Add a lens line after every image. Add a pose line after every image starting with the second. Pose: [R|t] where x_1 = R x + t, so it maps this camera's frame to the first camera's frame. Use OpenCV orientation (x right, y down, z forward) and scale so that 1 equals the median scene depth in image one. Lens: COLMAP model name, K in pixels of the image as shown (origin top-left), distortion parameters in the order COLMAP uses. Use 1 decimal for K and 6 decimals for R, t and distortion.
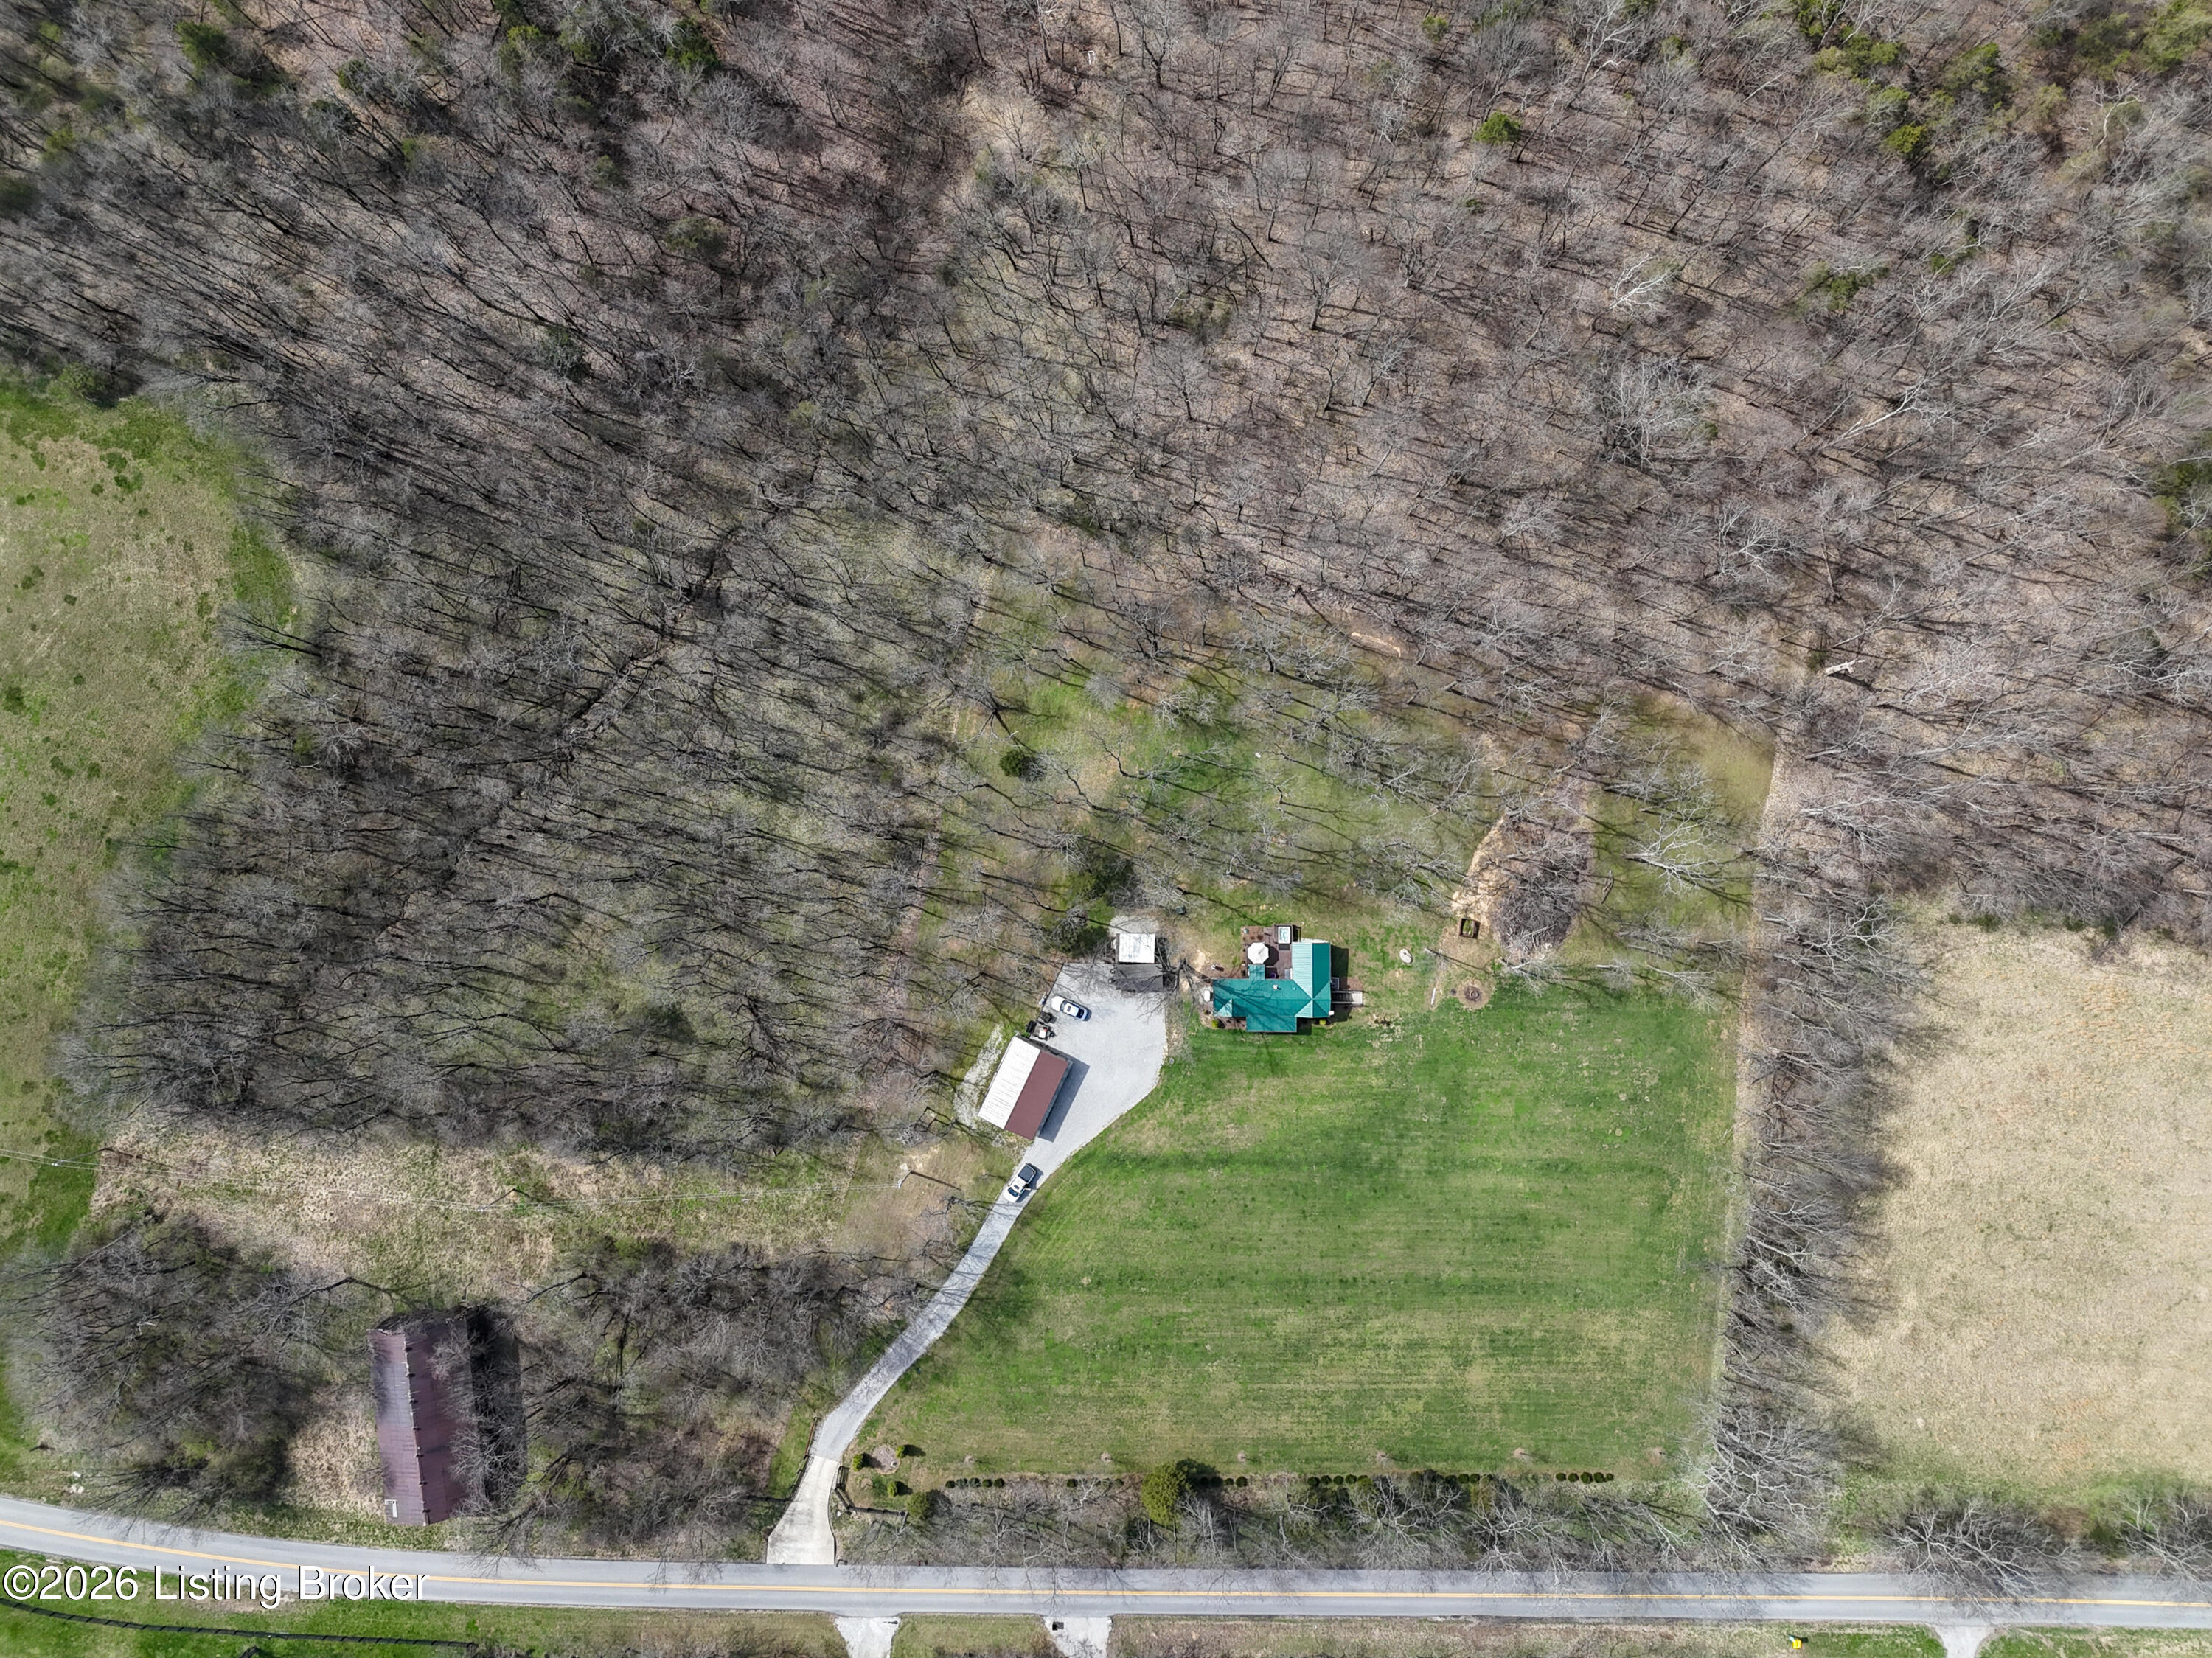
lens RADIAL K [[1639.1, 0, 1106.0], [0, 1639.1, 829.0], [0, 0, 1]] dist [0.041852, -0.004978]
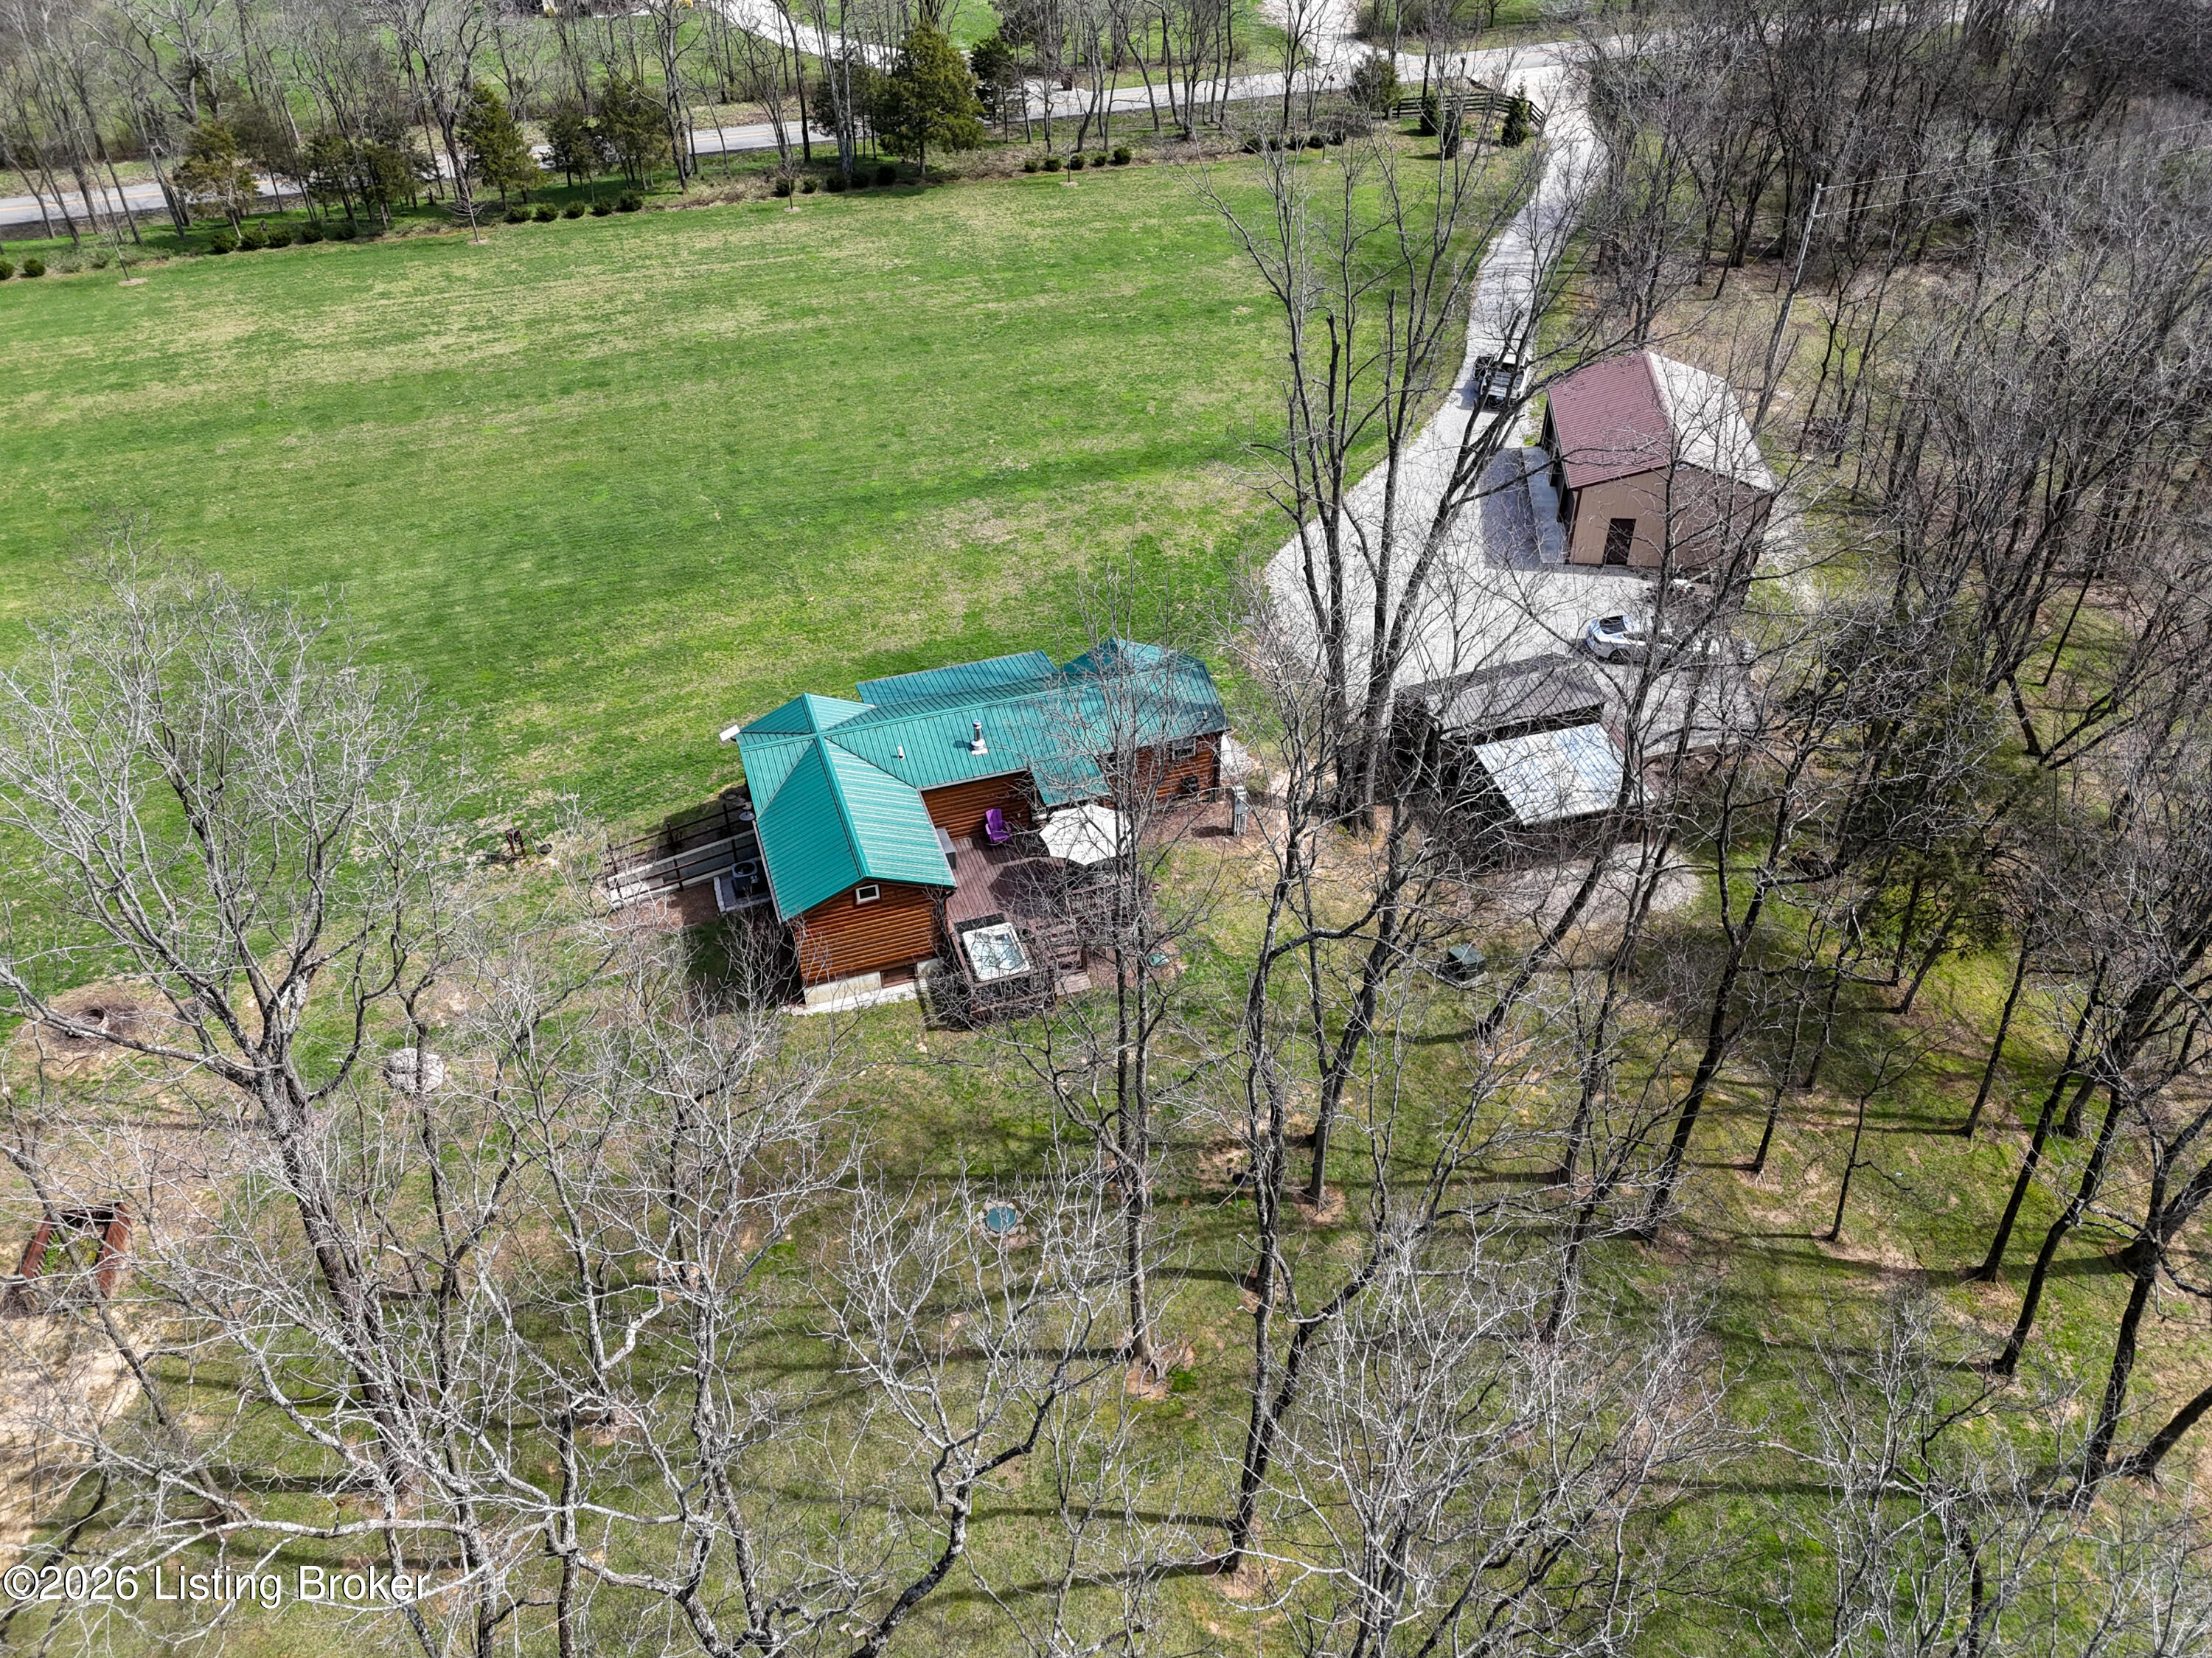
lens RADIAL K [[1639.1, 0, 1106.0], [0, 1639.1, 829.0], [0, 0, 1]] dist [0.041852, -0.004978]
pose [[-0.948397, 0.226992, -0.221398, 0.138816], [-0.313690, -0.569767, 0.759582, -0.097188], [0.046274, 0.789835, 0.611571, 0.847476]]
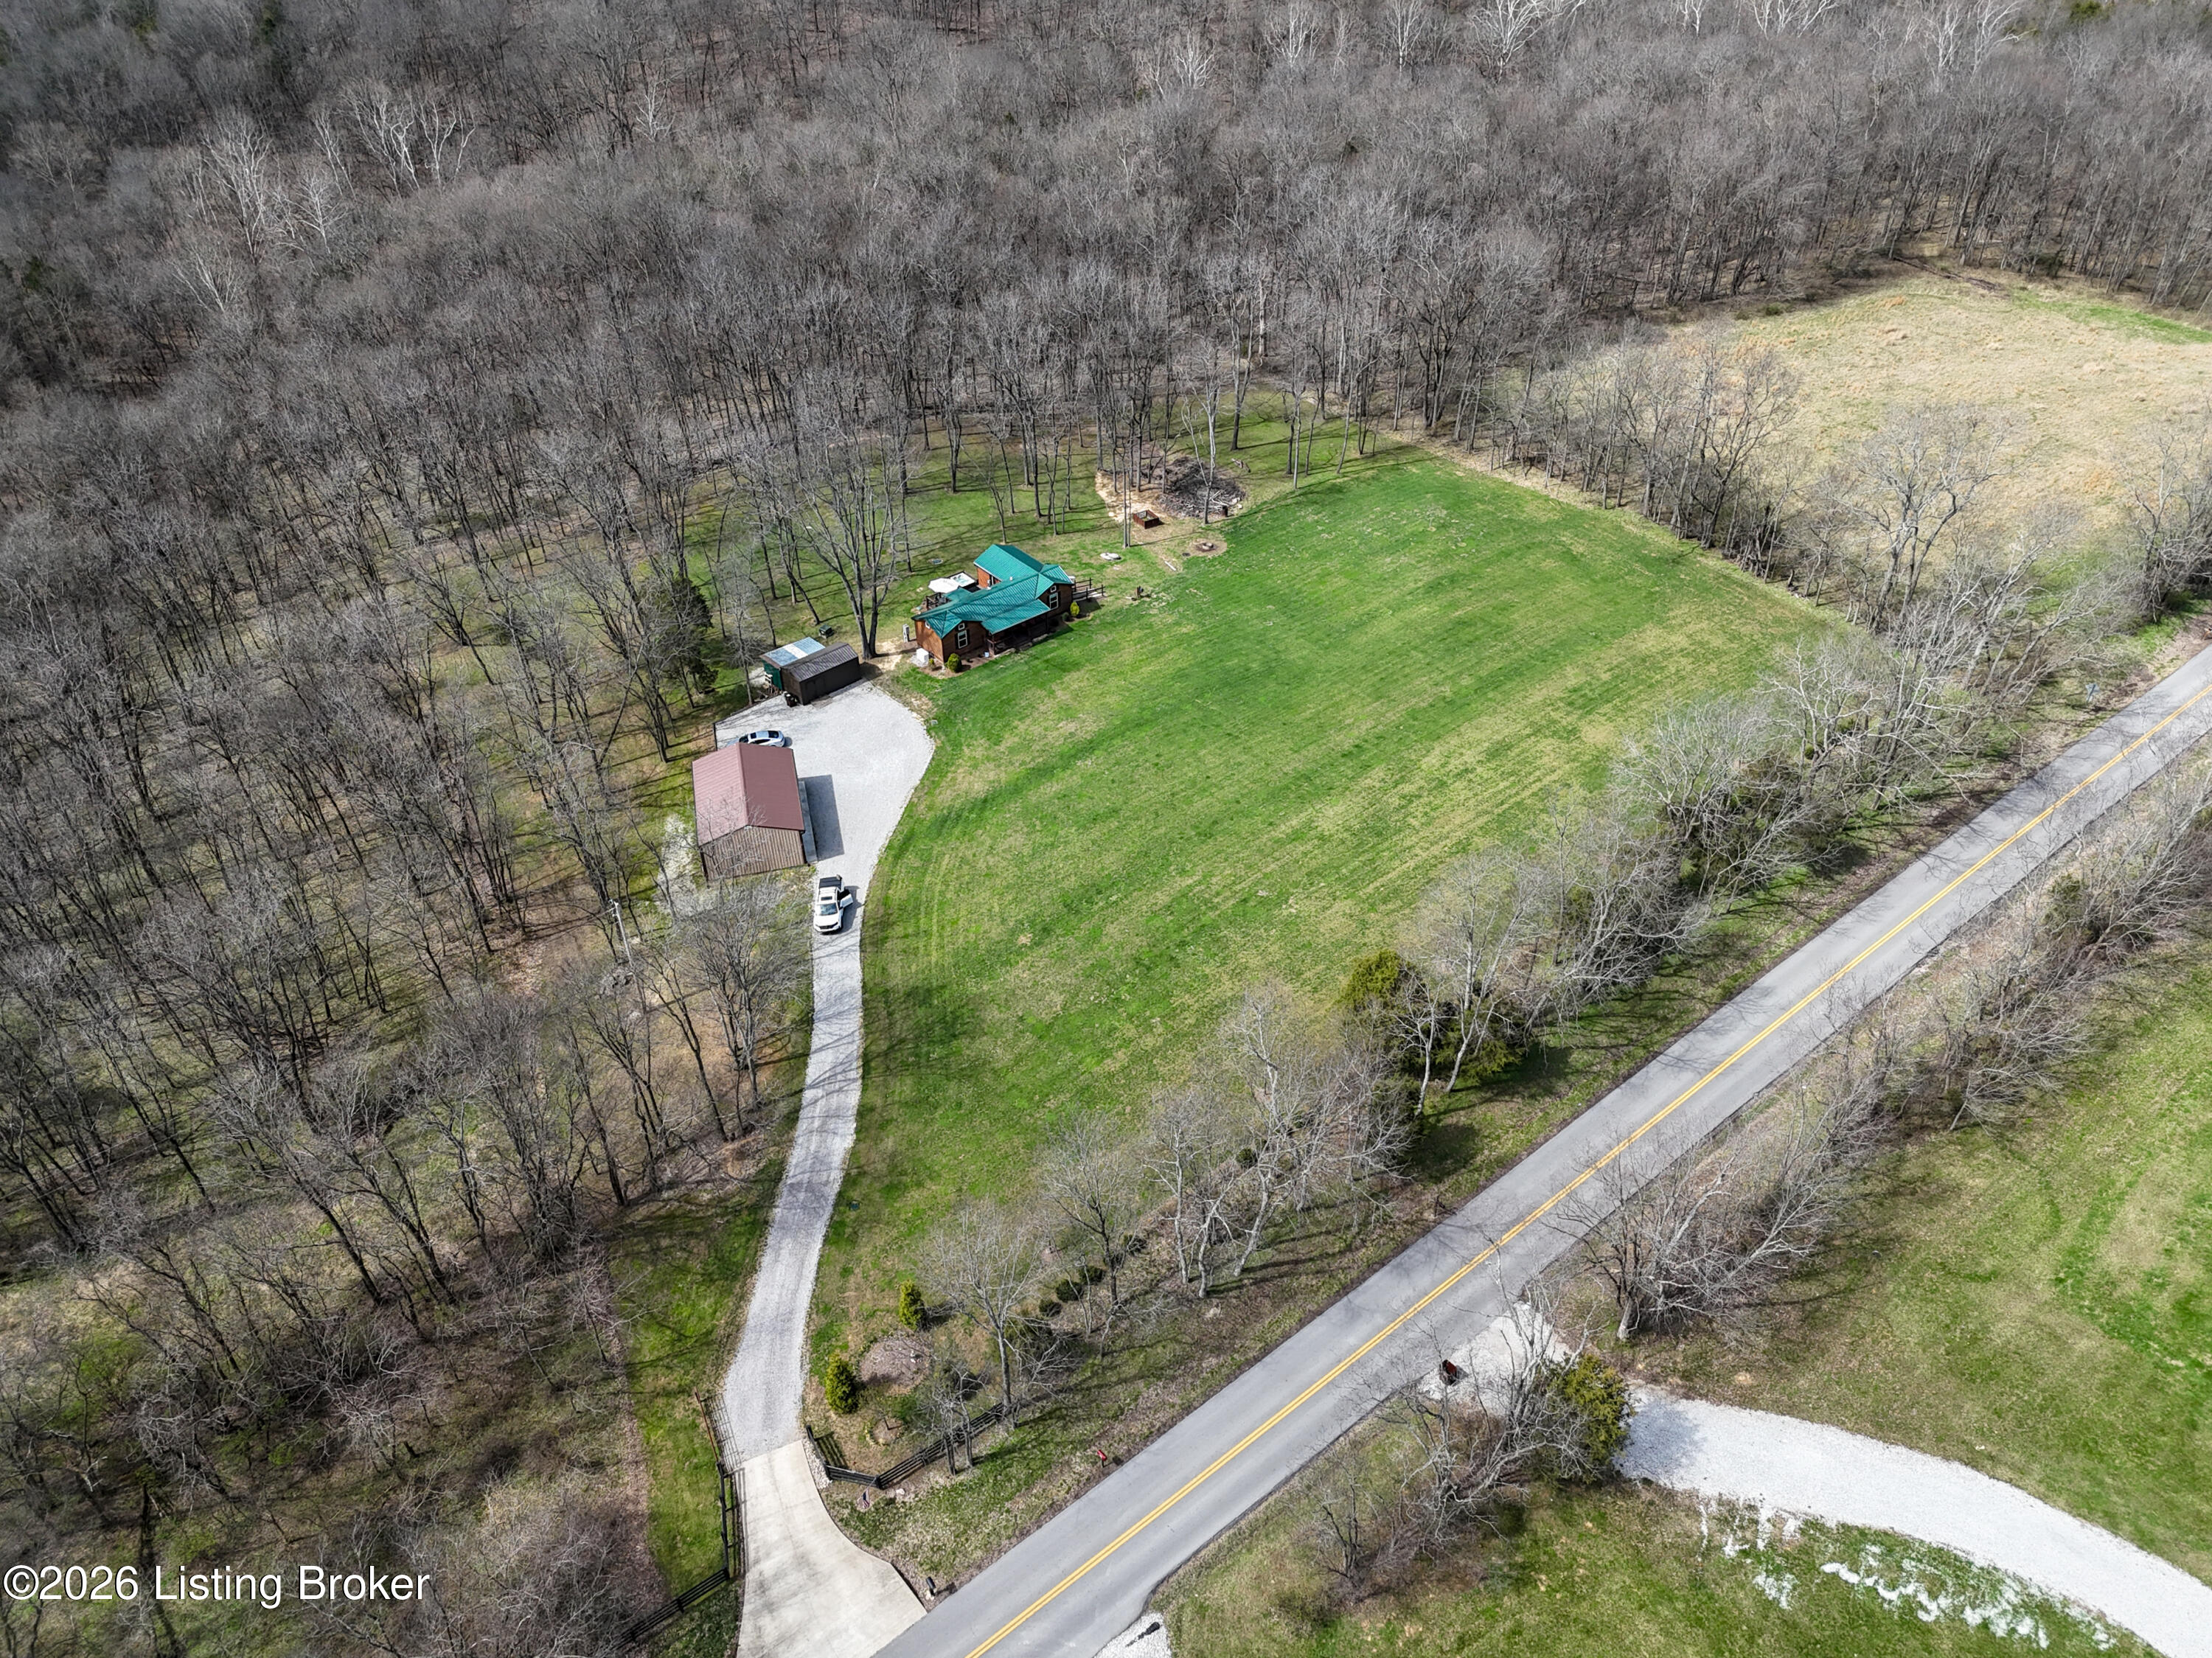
lens RADIAL K [[1639.1, 0, 1106.0], [0, 1639.1, 829.0], [0, 0, 1]] dist [0.041852, -0.004978]
pose [[0.780996, -0.371124, 0.502306, -0.253164], [0.624415, 0.479825, -0.616340, 0.611842], [-0.012280, 0.795006, 0.606477, 0.633505]]
